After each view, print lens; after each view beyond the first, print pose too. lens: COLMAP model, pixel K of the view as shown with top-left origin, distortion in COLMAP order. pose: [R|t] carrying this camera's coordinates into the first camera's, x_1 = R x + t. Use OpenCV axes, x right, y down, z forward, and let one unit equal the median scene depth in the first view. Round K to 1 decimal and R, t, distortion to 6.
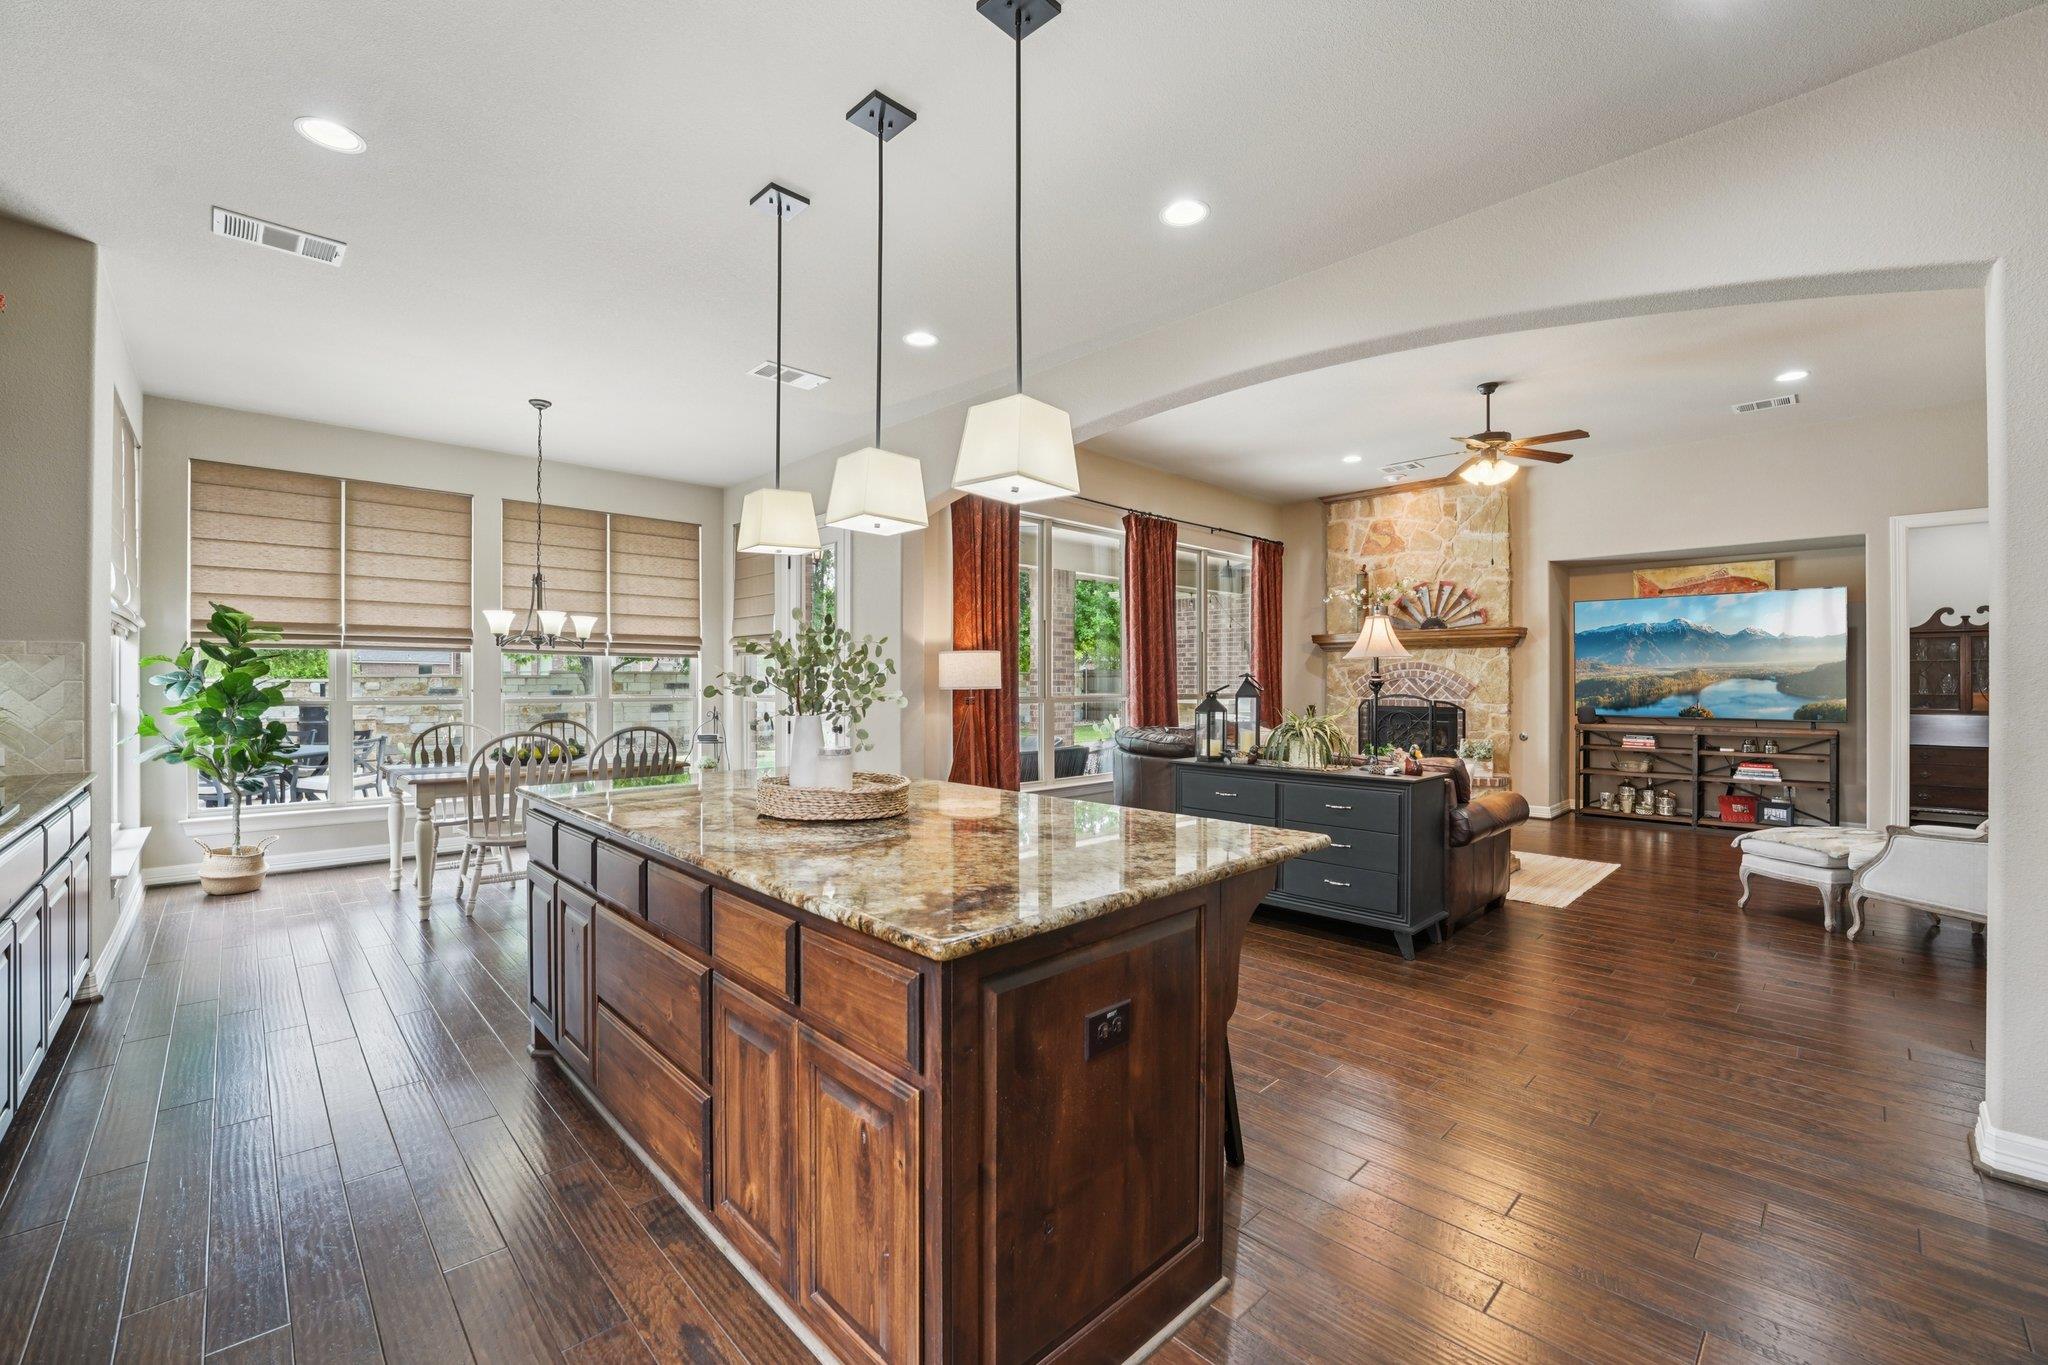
lens RADIAL K [[833.0, 0, 1013.4], [0, 833.0, 681.1], [0, 0, 1]] dist [-0.035286, 0.004800]
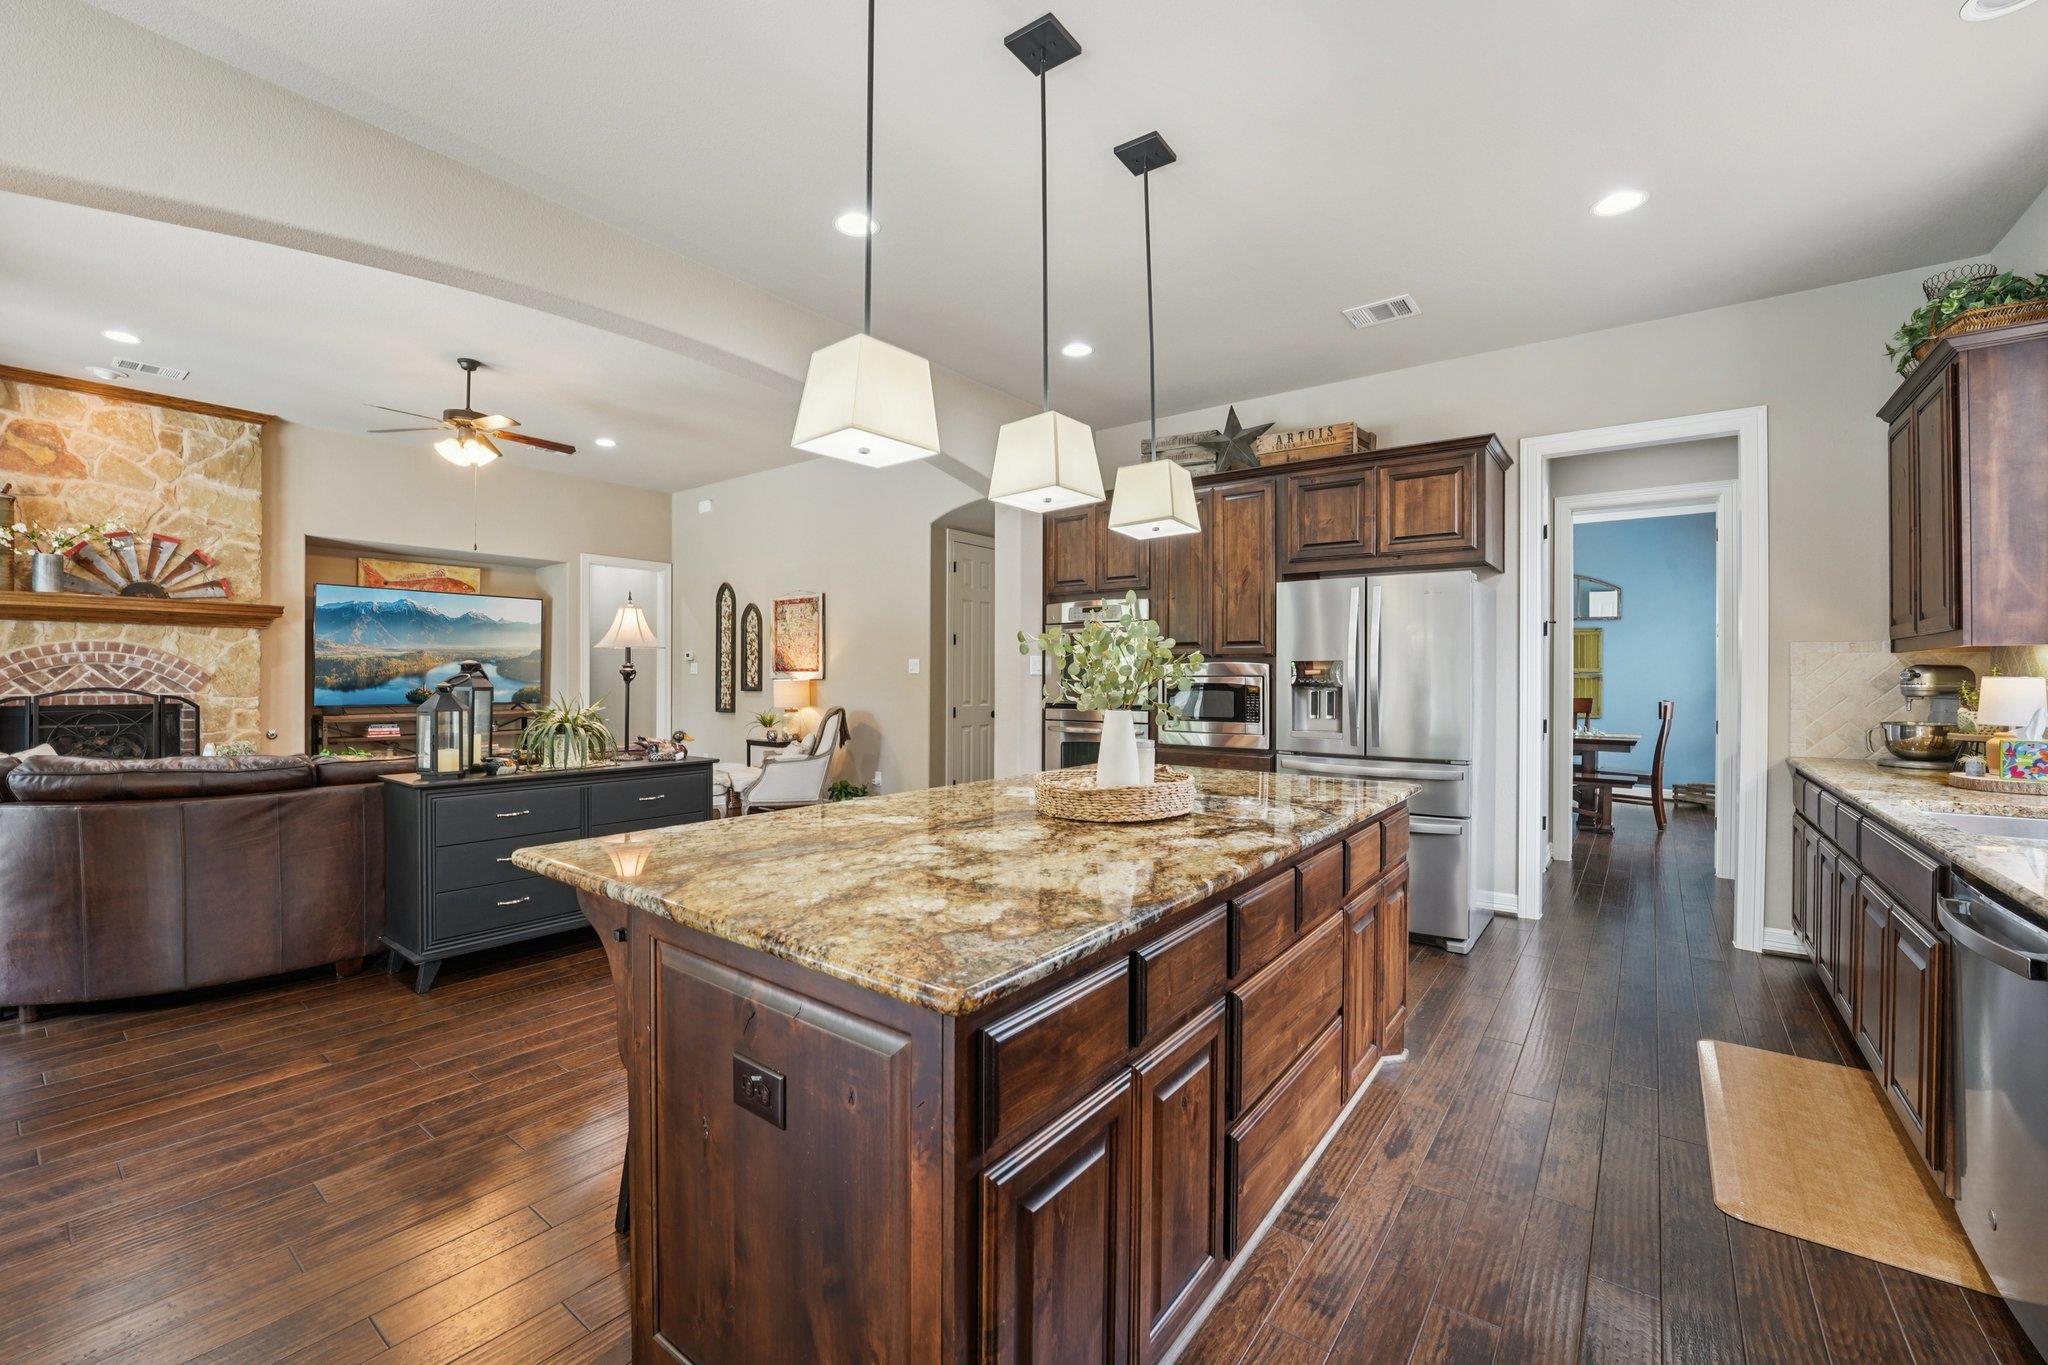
lens RADIAL K [[833.0, 0, 1013.4], [0, 833.0, 681.1], [0, 0, 1]] dist [-0.035286, 0.004800]
pose [[-0.157669, -0.007706, 0.987462, -0.330909], [-0.006407, 0.999956, 0.006781, 0.001370], [-0.987471, -0.005258, -0.157711, 0.369701]]
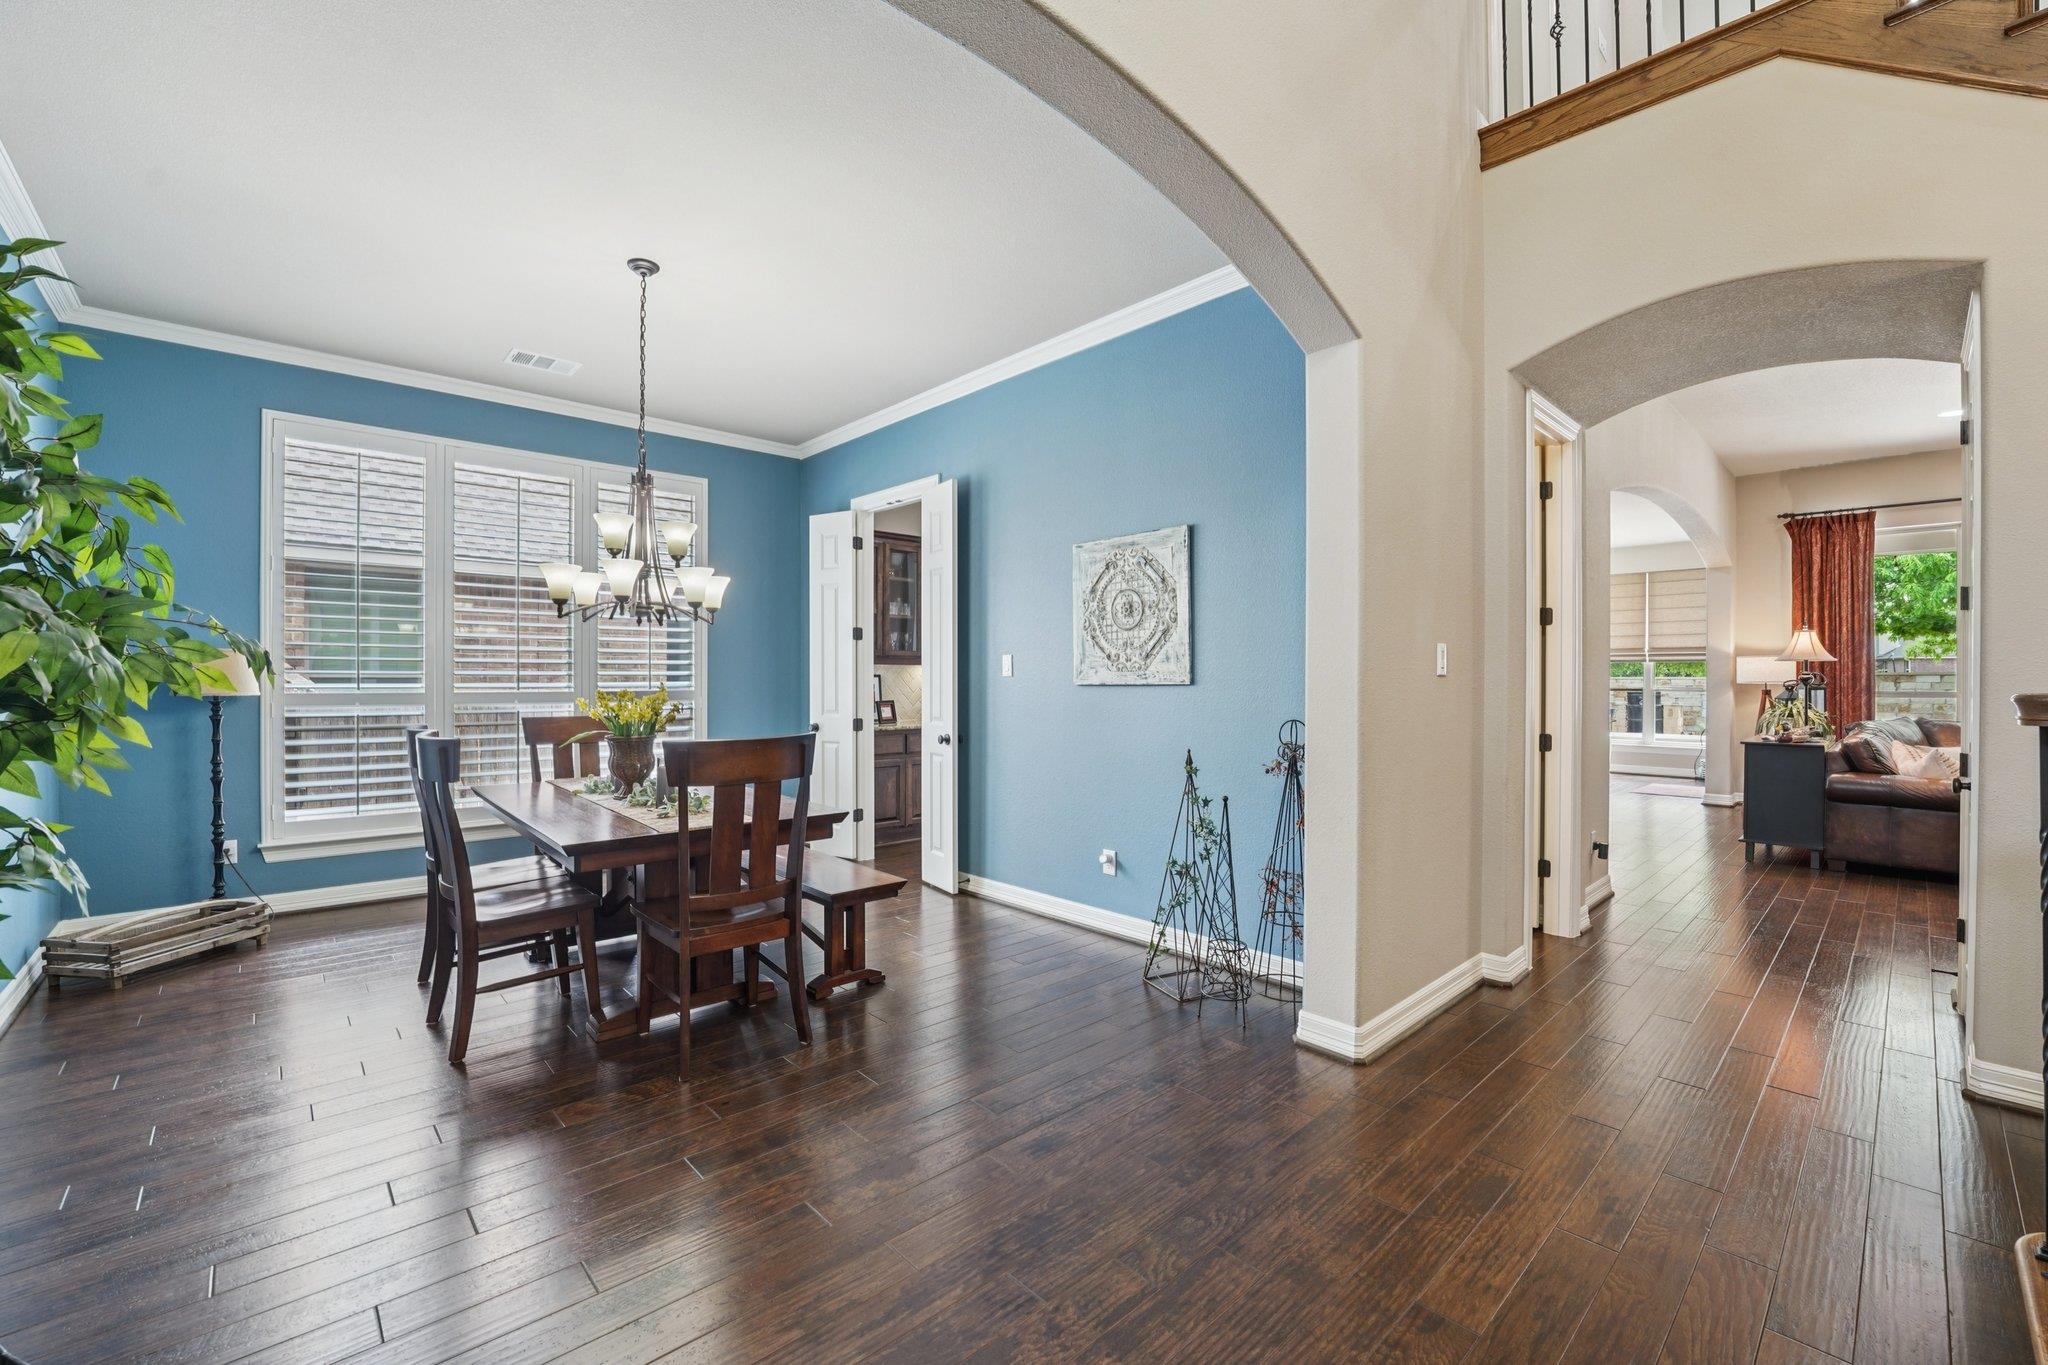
lens RADIAL K [[840.6, 0, 1016.8], [0, 840.6, 671.7], [0, 0, 1]] dist [-0.029971, 0.005940]
pose [[-0.030879, -0.006254, -0.999504, 0.991438], [-0.002454, 0.999978, -0.006181, 0.002701], [0.999520, 0.002262, -0.030894, -0.149219]]
